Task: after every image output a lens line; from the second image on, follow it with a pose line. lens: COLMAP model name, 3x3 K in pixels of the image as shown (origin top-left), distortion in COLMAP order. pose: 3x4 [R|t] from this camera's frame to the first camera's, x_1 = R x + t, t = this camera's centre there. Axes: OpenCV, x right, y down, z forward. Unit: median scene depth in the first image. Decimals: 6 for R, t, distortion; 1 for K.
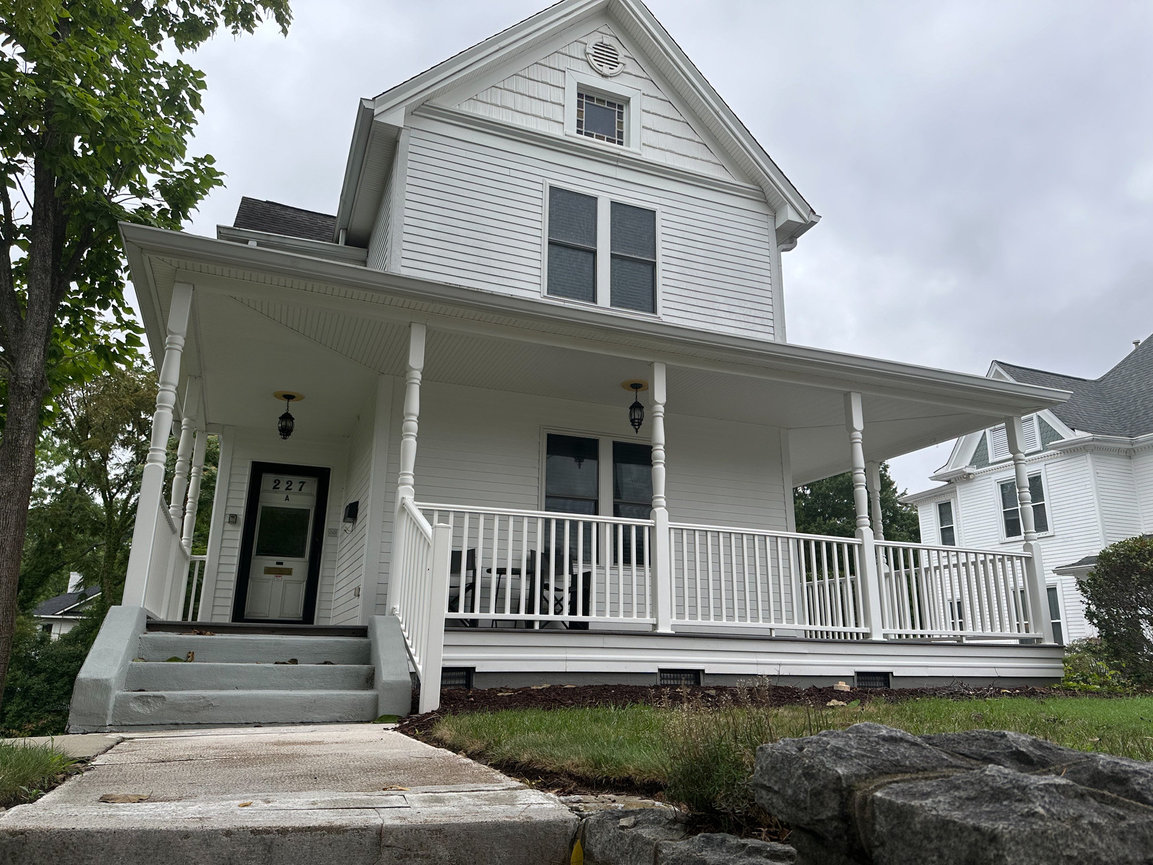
lens RADIAL K [[802.6, 0, 576.5], [0, 802.6, 432.5], [0, 0, 1]] dist [0.145295, -0.199900]
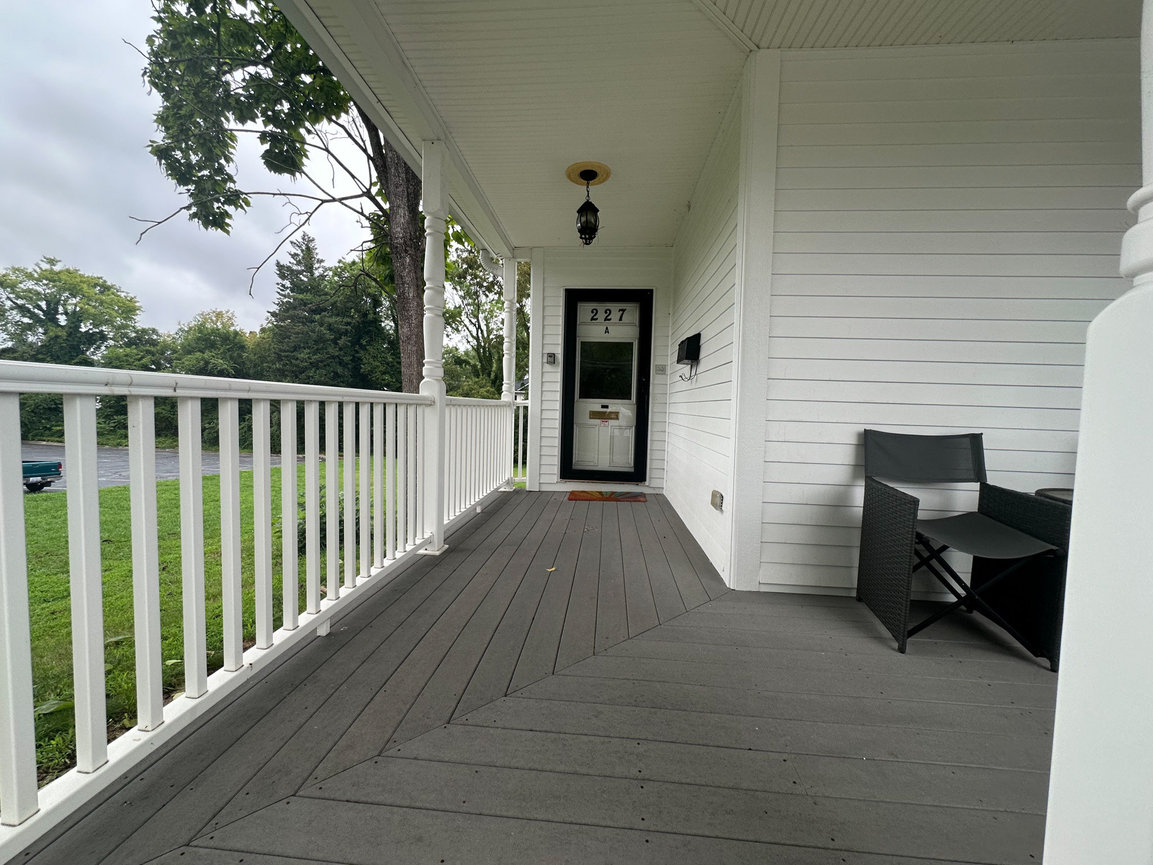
lens RADIAL K [[462.7, 0, 576.5], [0, 462.7, 432.5], [0, 0, 1]] dist [-0.001369, 0.000025]
pose [[0.901124, 0.034100, -0.432219, -0.174800], [0.104950, 0.950098, 0.293768, 0.037437], [0.420668, -0.310083, 0.852577, 0.553981]]
